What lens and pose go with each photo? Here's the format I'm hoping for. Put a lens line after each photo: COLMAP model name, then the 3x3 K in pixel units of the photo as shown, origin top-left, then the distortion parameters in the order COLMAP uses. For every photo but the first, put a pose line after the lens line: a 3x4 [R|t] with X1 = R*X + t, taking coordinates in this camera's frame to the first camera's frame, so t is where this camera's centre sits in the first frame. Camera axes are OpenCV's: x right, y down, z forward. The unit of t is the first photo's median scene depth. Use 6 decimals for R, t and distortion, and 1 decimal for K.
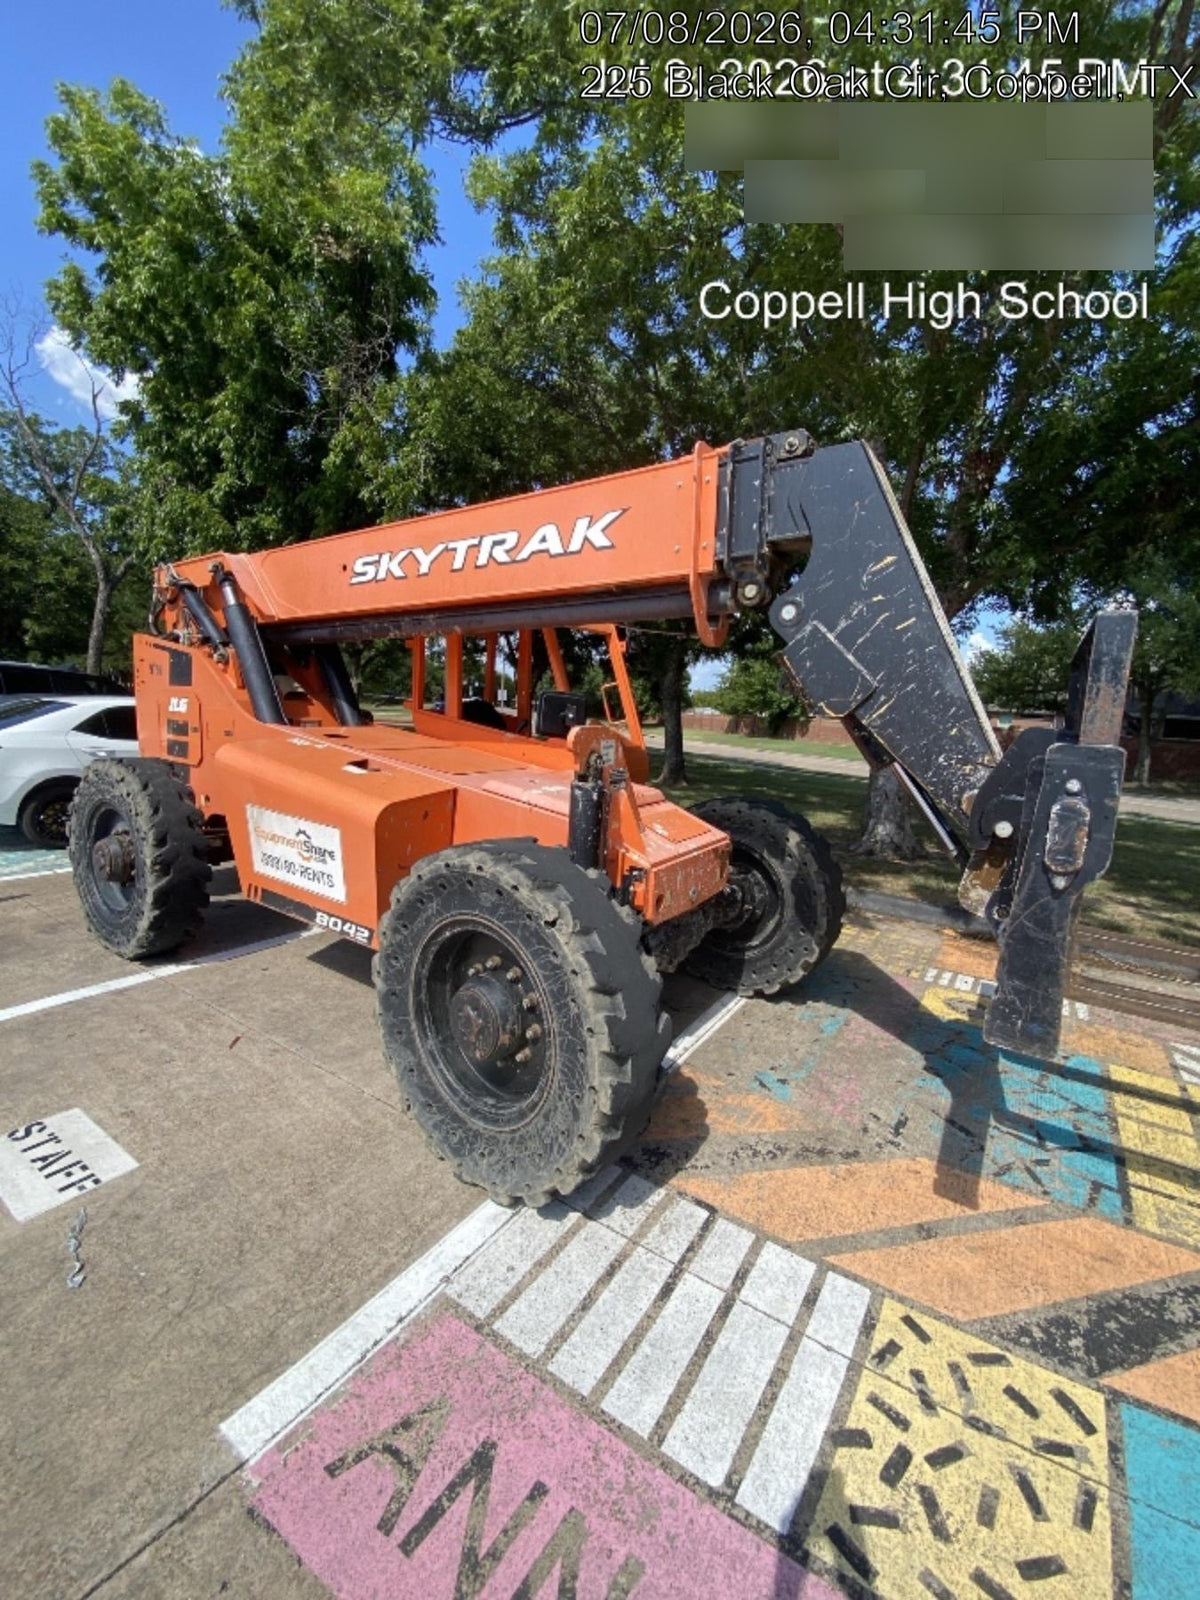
lens RADIAL K [[656.1, 0, 600.9], [0, 656.1, 792.6], [0, 0, 1]] dist [0.018370, -0.023658]
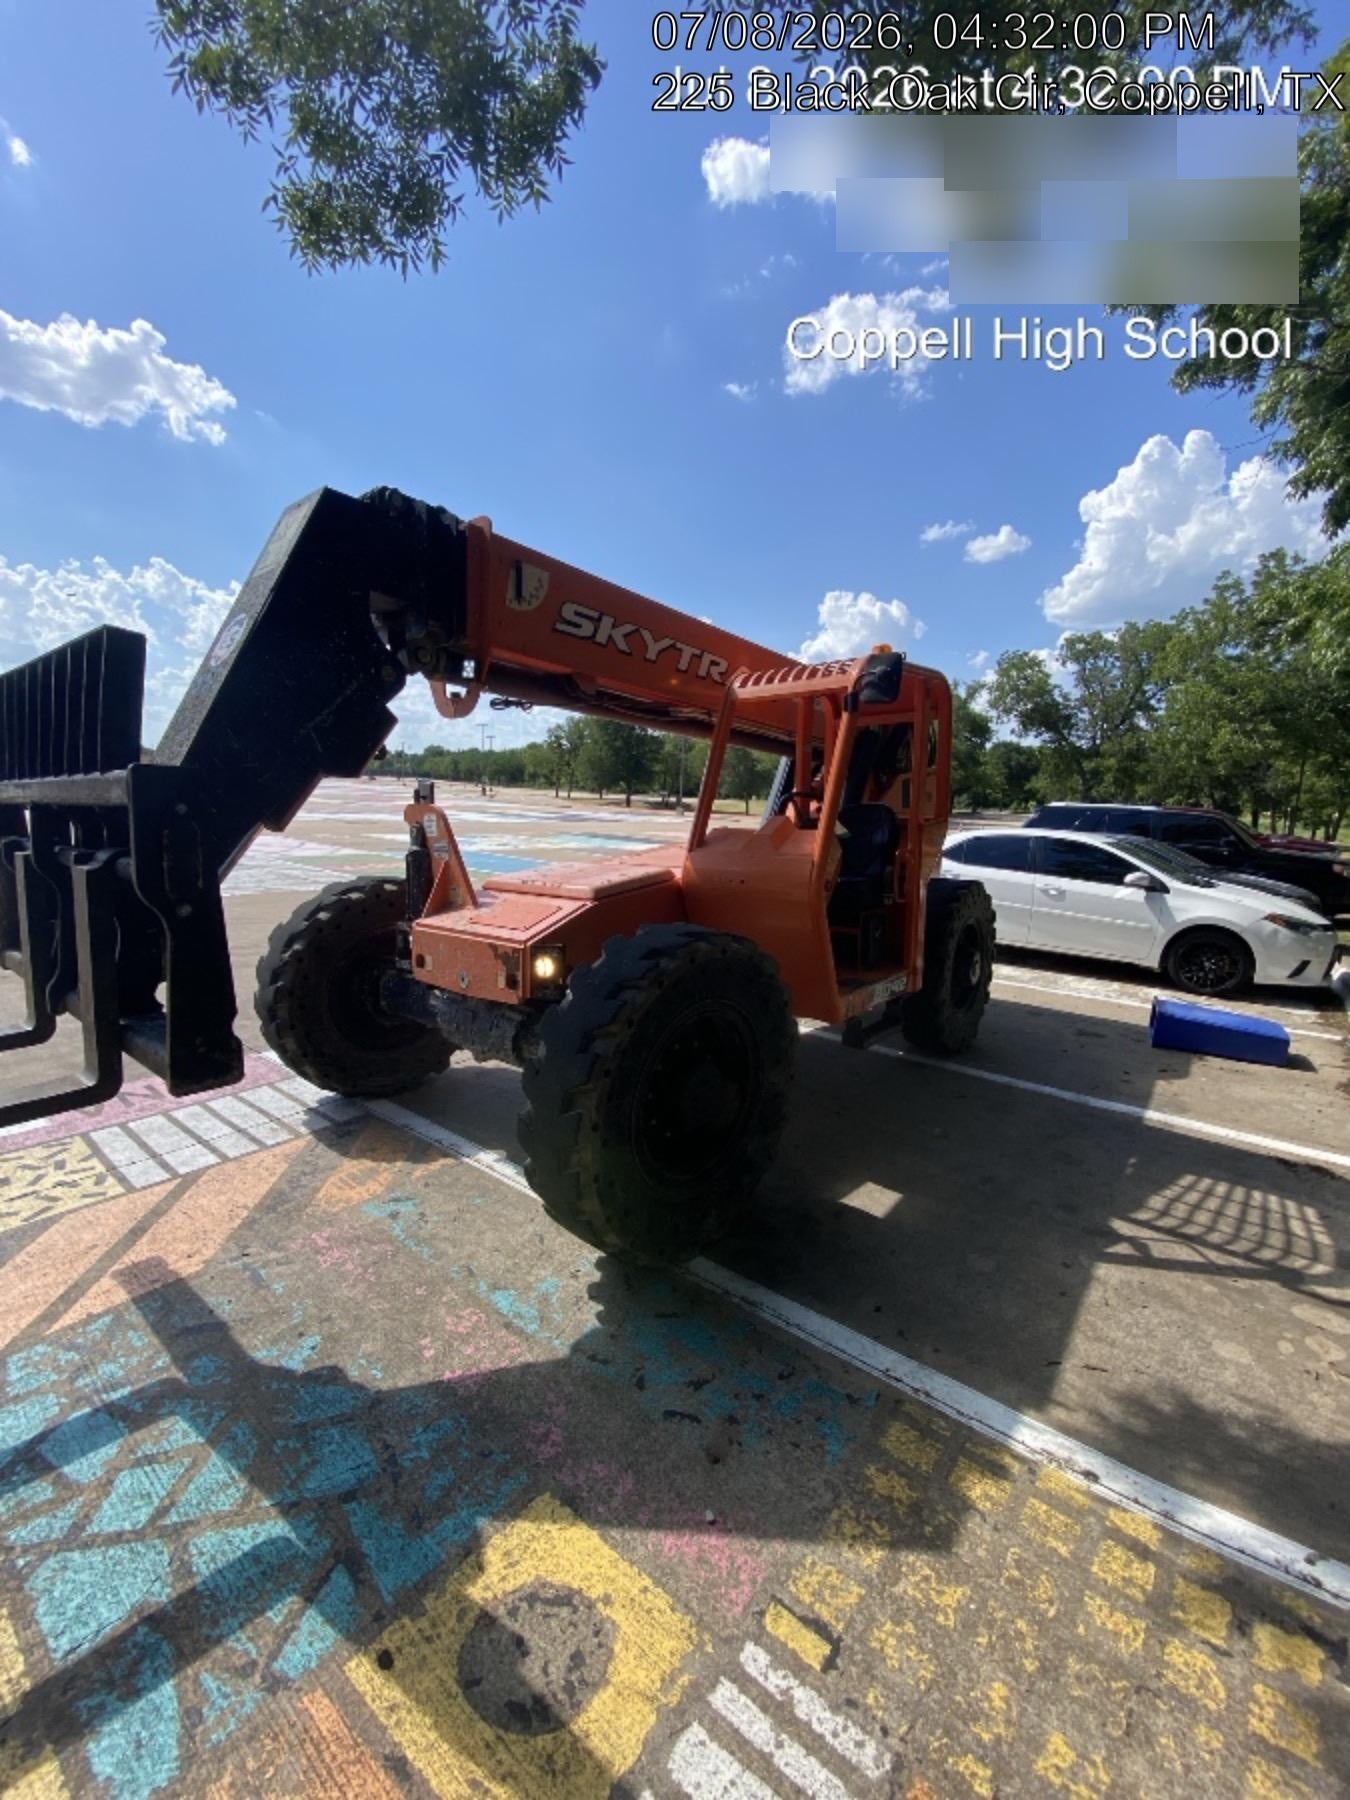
lens RADIAL K [[726.5, 0, 674.0], [0, 726.5, 900.7], [0, 0, 1]] dist [-0.010386, -0.000289]
pose [[-0.082535, 0.074115, -0.993828, 1.409632], [-0.148573, 0.985172, 0.085808, -0.115153], [0.985451, 0.154738, -0.070300, 1.676320]]
